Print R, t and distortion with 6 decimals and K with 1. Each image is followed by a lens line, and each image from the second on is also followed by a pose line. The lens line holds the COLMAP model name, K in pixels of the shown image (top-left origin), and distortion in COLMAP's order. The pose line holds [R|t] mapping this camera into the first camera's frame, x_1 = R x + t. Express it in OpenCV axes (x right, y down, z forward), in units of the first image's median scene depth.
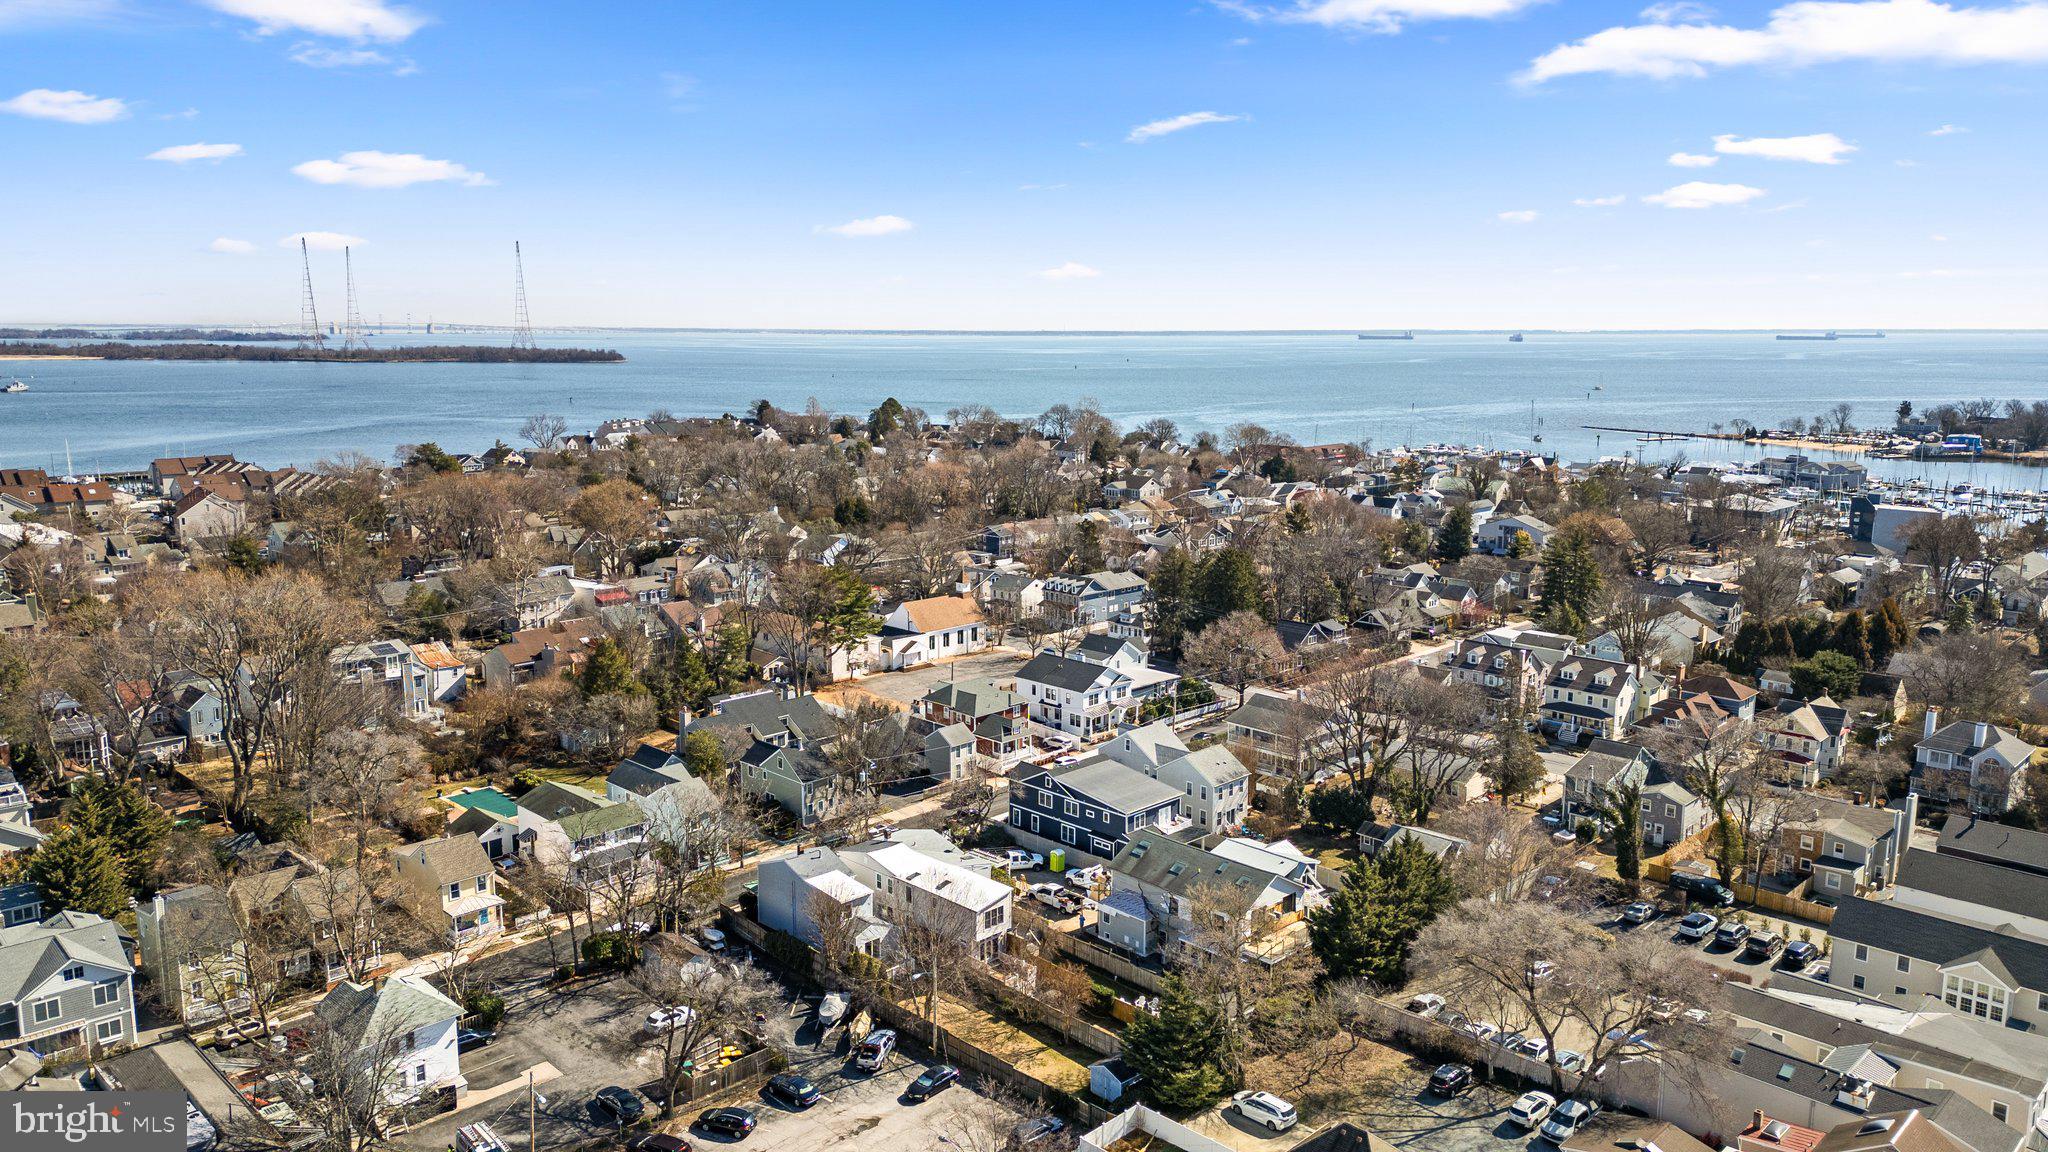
lens RADIAL K [[1449.3, 0, 1022.2], [0, 1449.3, 536.2], [0, 0, 1]] dist [0.057338, -0.035651]
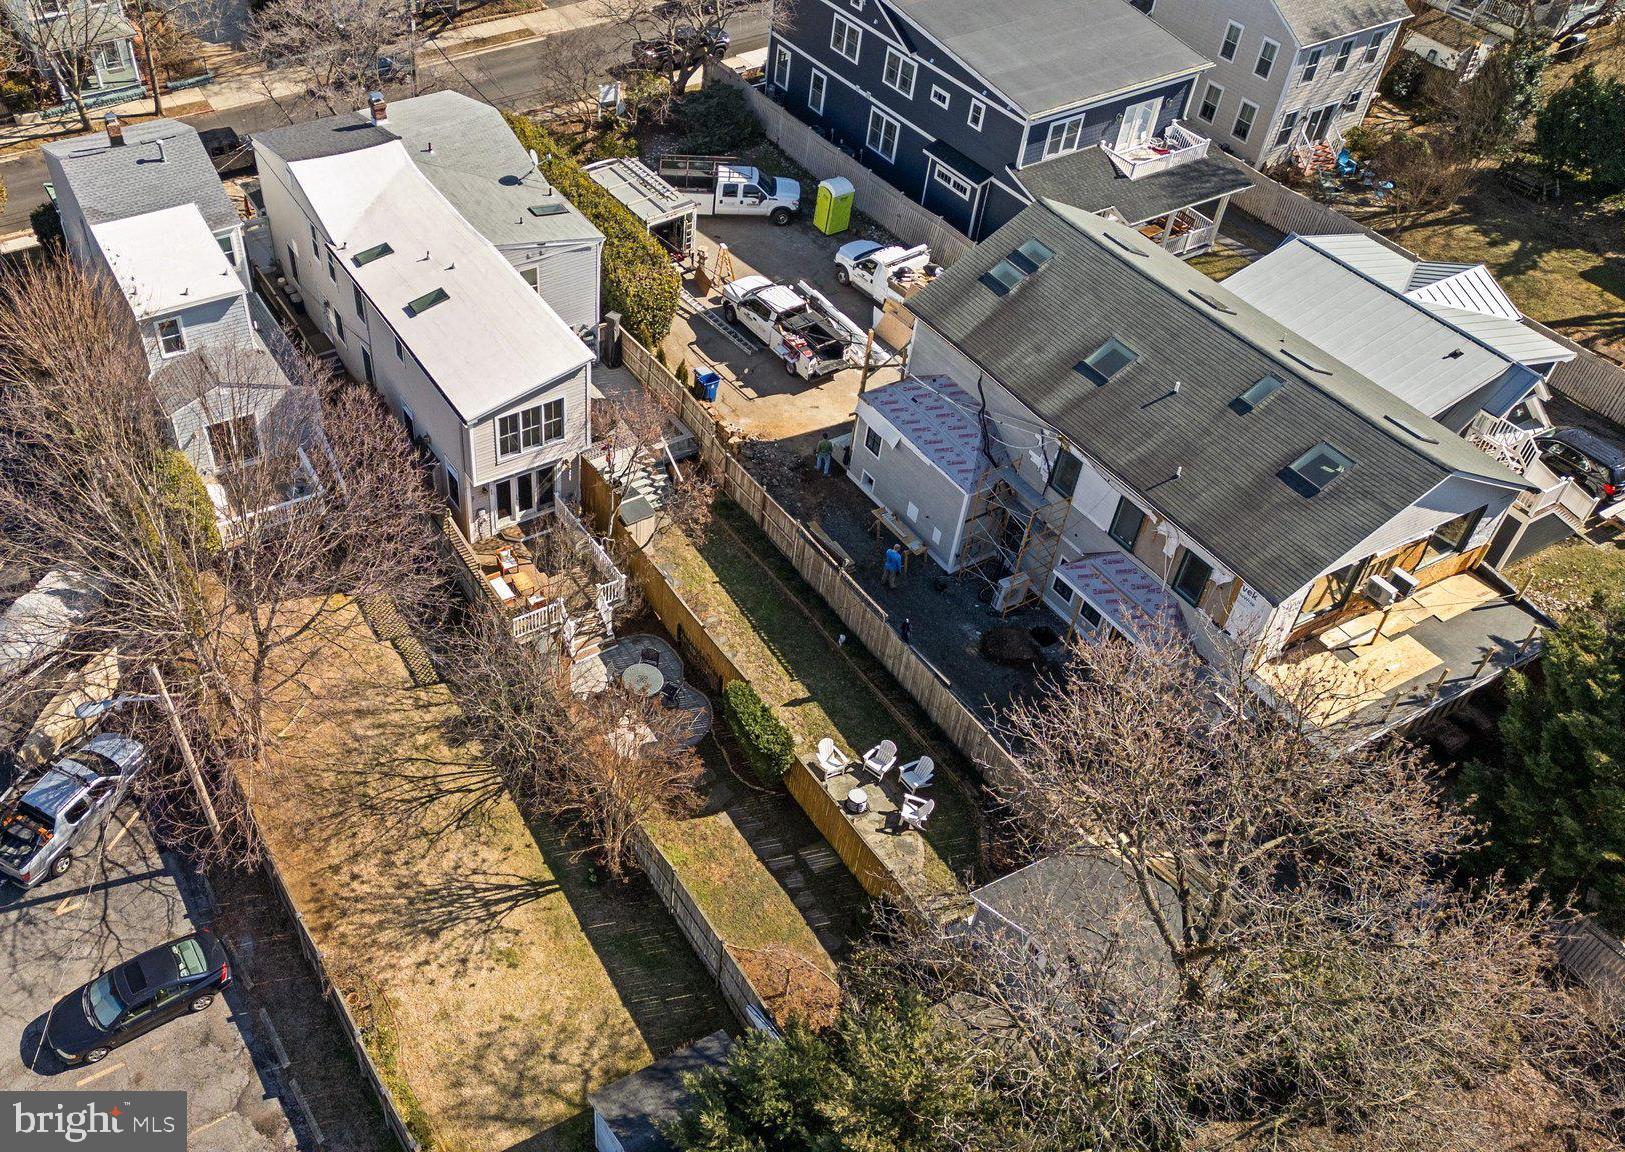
lens RADIAL K [[1421.7, 0, 603.3], [0, 1421.7, 577.0], [0, 0, 1]] dist [0.098687, -0.093165]
pose [[0.960193, 0.196066, -0.198965, 0.062919], [-0.045226, 0.811998, 0.581905, 0.075305], [0.275651, -0.549742, 0.788543, 0.604969]]
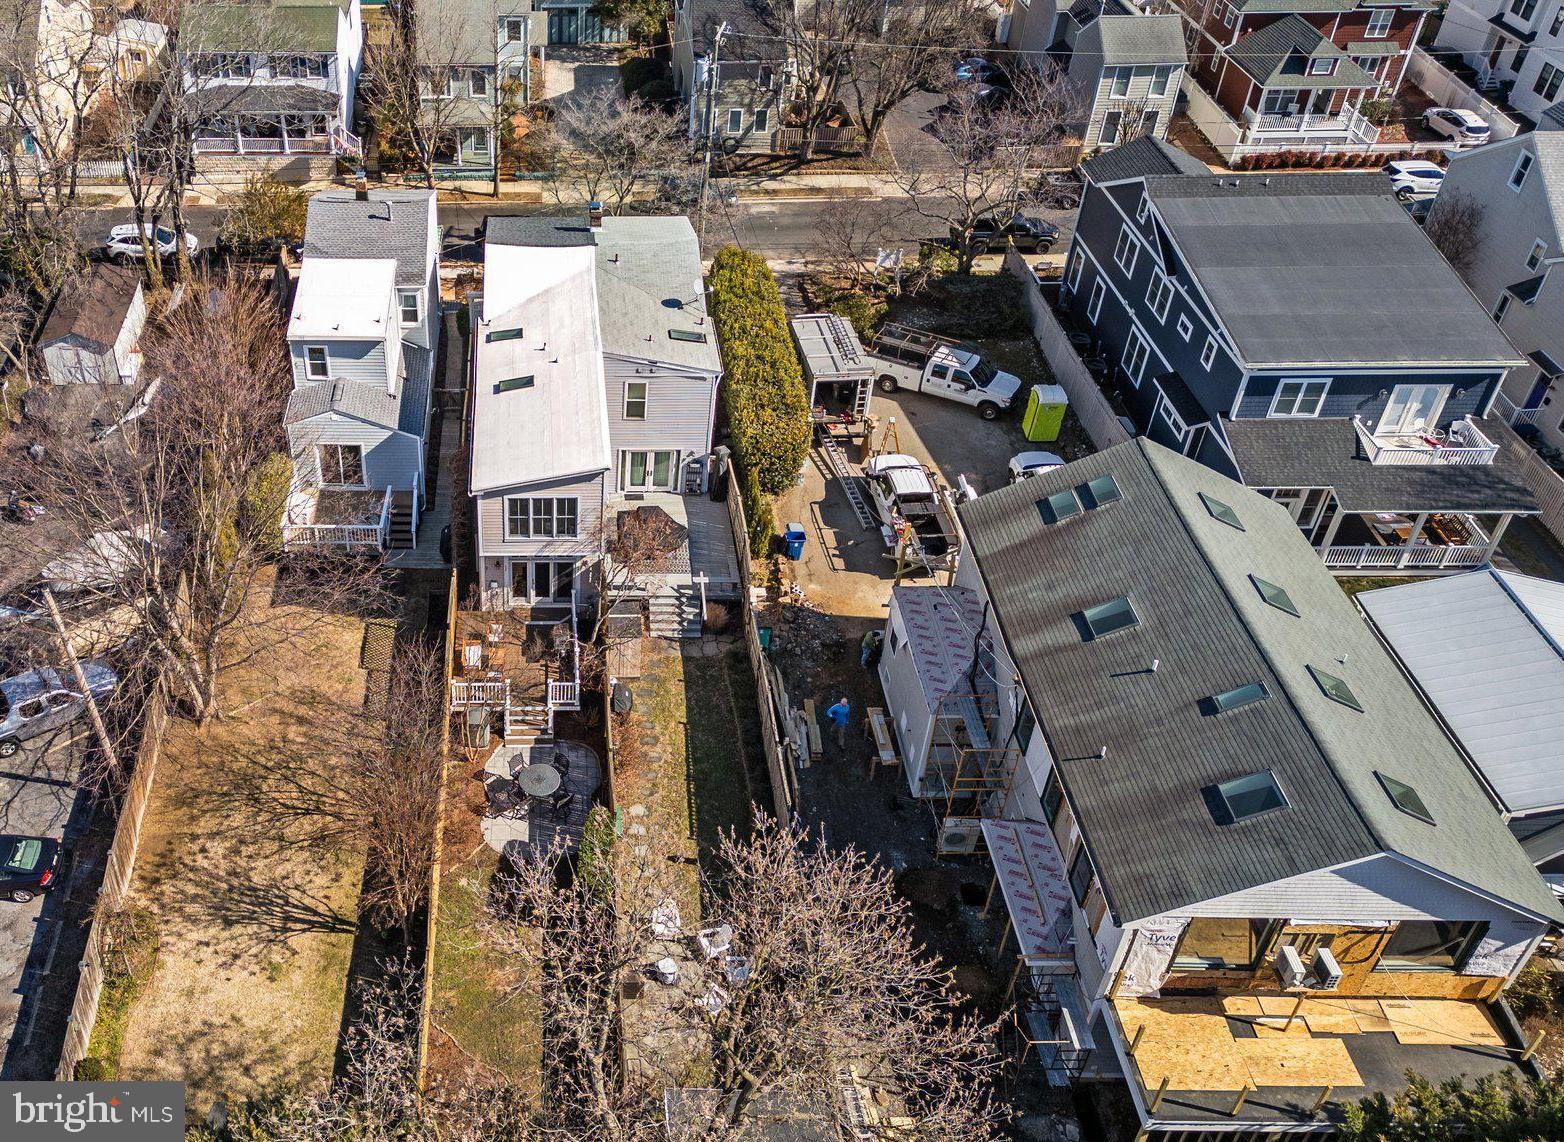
lens RADIAL K [[1439.2, 0, 544.7], [0, 1439.2, 567.4], [0, 0, 1]] dist [0.093372, -0.088085]
pose [[0.711768, 0.429928, -0.555471, 0.161406], [-0.099682, 0.844624, 0.525998, 0.068536], [0.695305, -0.319019, 0.644032, 0.647881]]
